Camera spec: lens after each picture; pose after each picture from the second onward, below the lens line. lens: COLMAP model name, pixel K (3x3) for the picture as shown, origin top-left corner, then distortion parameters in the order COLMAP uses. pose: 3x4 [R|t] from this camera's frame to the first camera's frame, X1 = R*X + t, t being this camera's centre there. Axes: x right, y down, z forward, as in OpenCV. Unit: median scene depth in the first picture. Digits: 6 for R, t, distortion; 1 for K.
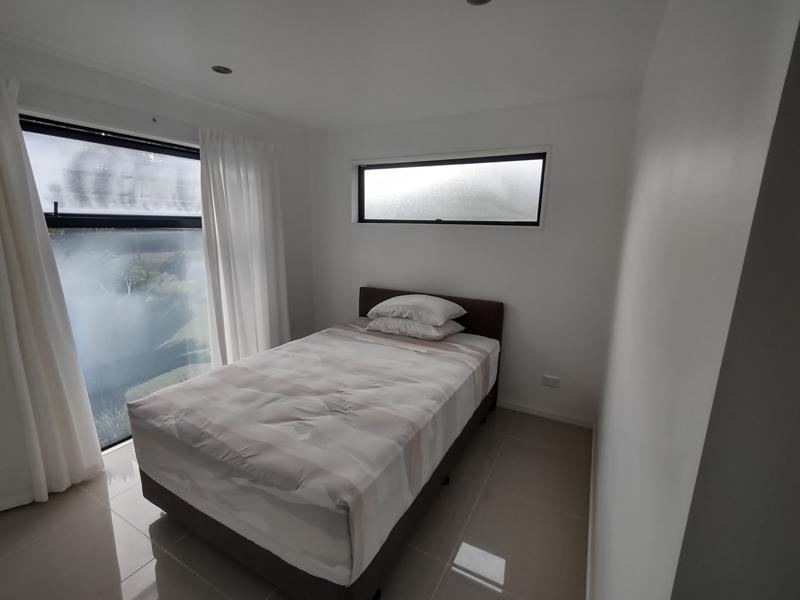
lens RADIAL K [[365.7, 0, 399.6], [0, 365.7, 305.7], [0, 0, 1]] dist [-0.000895, -0.000268]
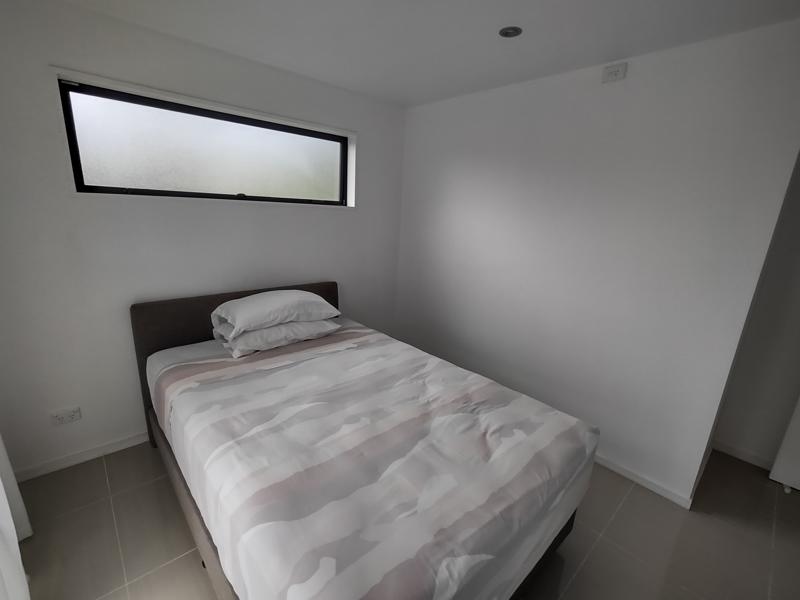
lens RADIAL K [[365.7, 0, 399.6], [0, 365.7, 305.7], [0, 0, 1]] dist [-0.000895, -0.000268]
pose [[0.314837, -0.247244, 0.916378, -0.699135], [0.161386, 0.965362, 0.205014, -0.139729], [-0.935325, 0.083344, 0.343833, 0.546465]]
